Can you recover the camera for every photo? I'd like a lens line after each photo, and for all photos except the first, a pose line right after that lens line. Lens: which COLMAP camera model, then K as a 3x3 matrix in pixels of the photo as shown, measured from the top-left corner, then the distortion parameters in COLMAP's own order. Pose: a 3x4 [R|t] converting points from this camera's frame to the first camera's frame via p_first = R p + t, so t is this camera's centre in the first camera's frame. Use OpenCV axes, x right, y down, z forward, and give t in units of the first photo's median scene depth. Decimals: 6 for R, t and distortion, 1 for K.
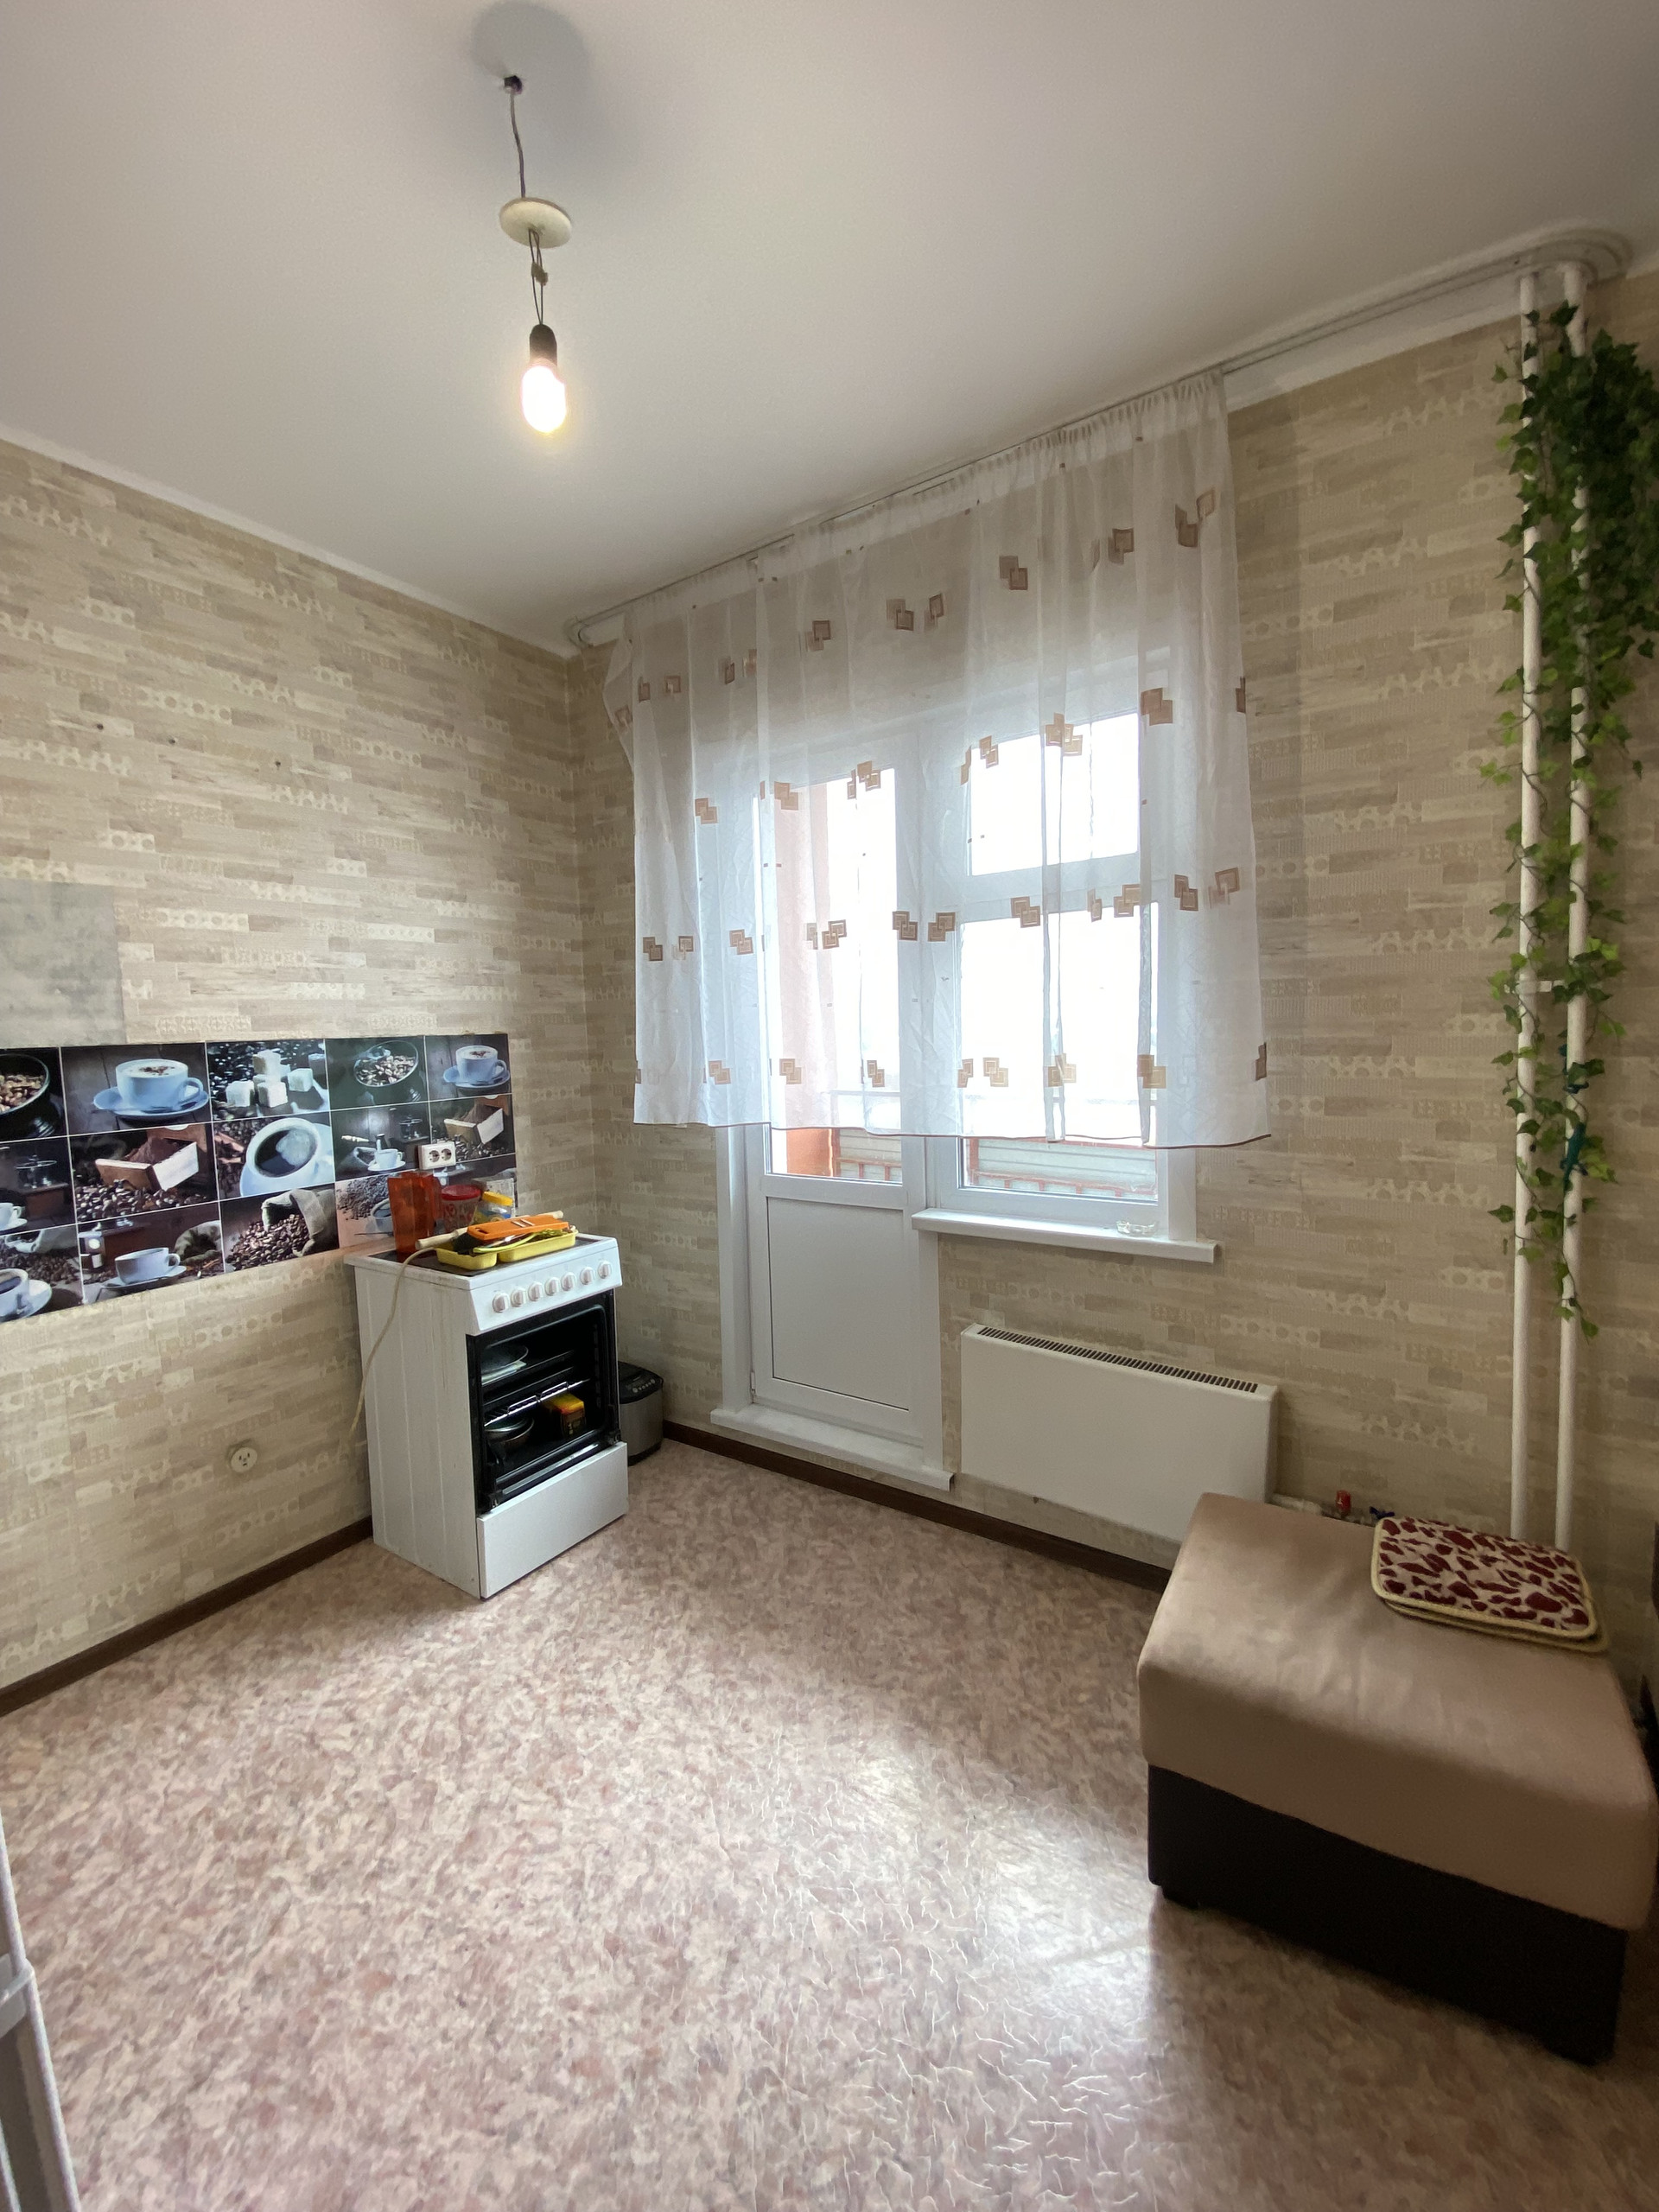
lens RADIAL K [[903.7, 0, 827.5], [0, 903.7, 1098.8], [0, 0, 1]] dist [0.011829, -0.017772]
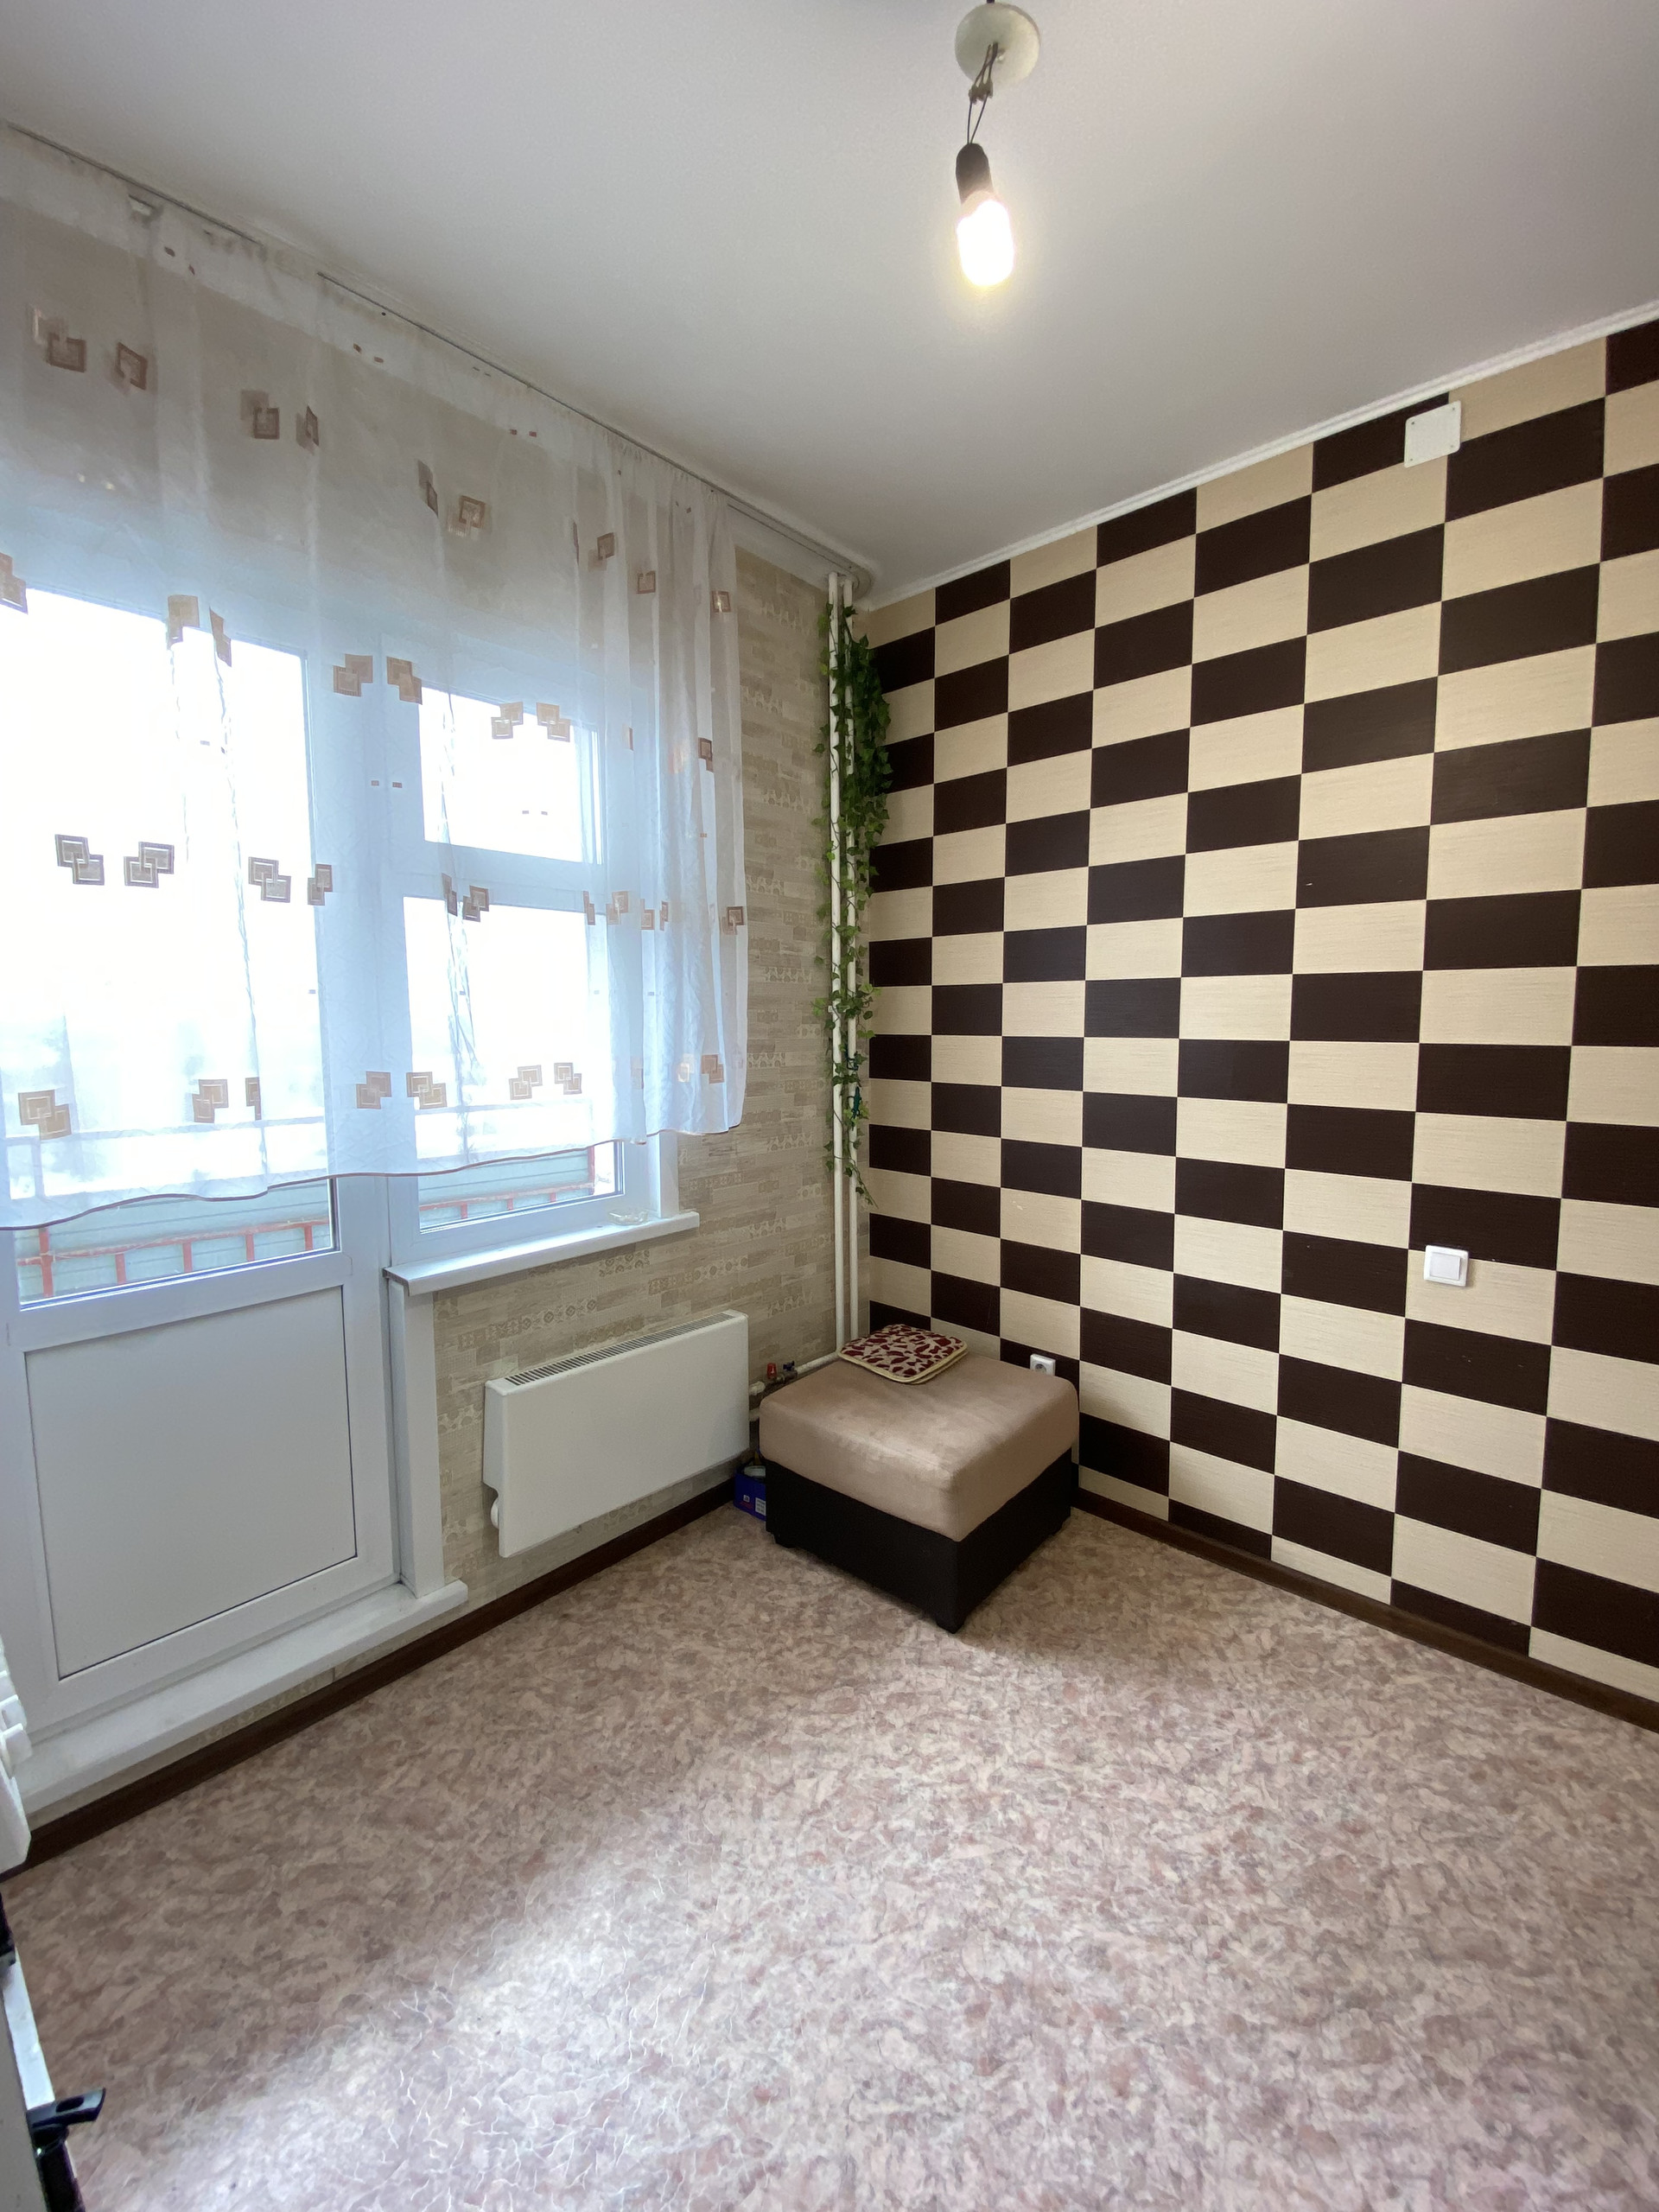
lens RADIAL K [[900.3, 0, 817.7], [0, 900.3, 1076.8], [0, 0, 1]] dist [0.014123, -0.017126]
pose [[0.154979, -0.044723, 0.986905, -0.680996], [0.079057, 0.996333, 0.032735, -0.040707], [-0.984749, 0.072948, 0.157947, 0.601711]]
